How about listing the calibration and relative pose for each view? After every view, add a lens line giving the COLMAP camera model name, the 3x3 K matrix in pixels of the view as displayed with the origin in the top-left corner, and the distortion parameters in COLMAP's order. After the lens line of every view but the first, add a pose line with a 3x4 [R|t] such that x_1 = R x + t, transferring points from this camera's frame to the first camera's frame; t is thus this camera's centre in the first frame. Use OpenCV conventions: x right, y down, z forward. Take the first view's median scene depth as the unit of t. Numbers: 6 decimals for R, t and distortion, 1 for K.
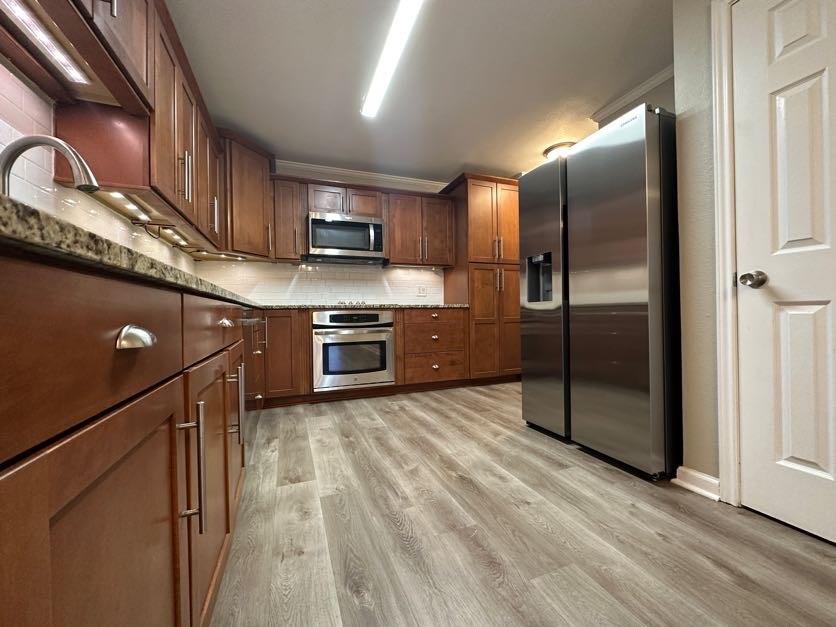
lens RADIAL K [[332.1, 0, 419.6], [0, 332.1, 312.6], [0, 0, 1]] dist [-0.005973, 0.001621]
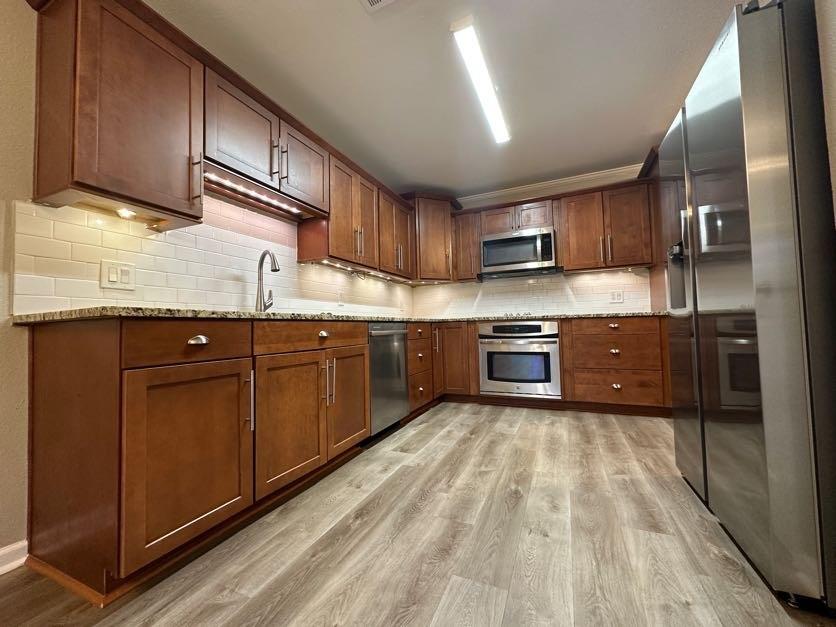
lens RADIAL K [[332.1, 0, 418.6], [0, 332.1, 313.4], [0, 0, 1]] dist [-0.005973, 0.001621]
pose [[0.699298, -0.031393, -0.714140, 0.451188], [0.014384, 0.999451, -0.029850, -0.007706], [0.714685, 0.010602, 0.699366, 0.063828]]
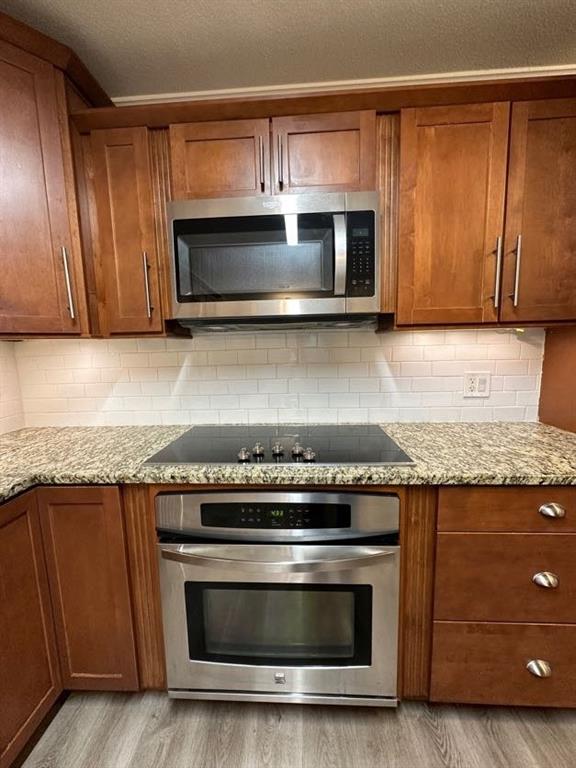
lens RADIAL K [[305.1, 0, 287.2], [0, 305.1, 382.8], [0, 0, 1]] dist [-0.005973, 0.001621]
pose [[0.908482, 0.044743, -0.415522, -0.086945], [0.009433, 0.991804, 0.127422, -0.202739], [0.417818, -0.119680, 0.900614, 1.000397]]
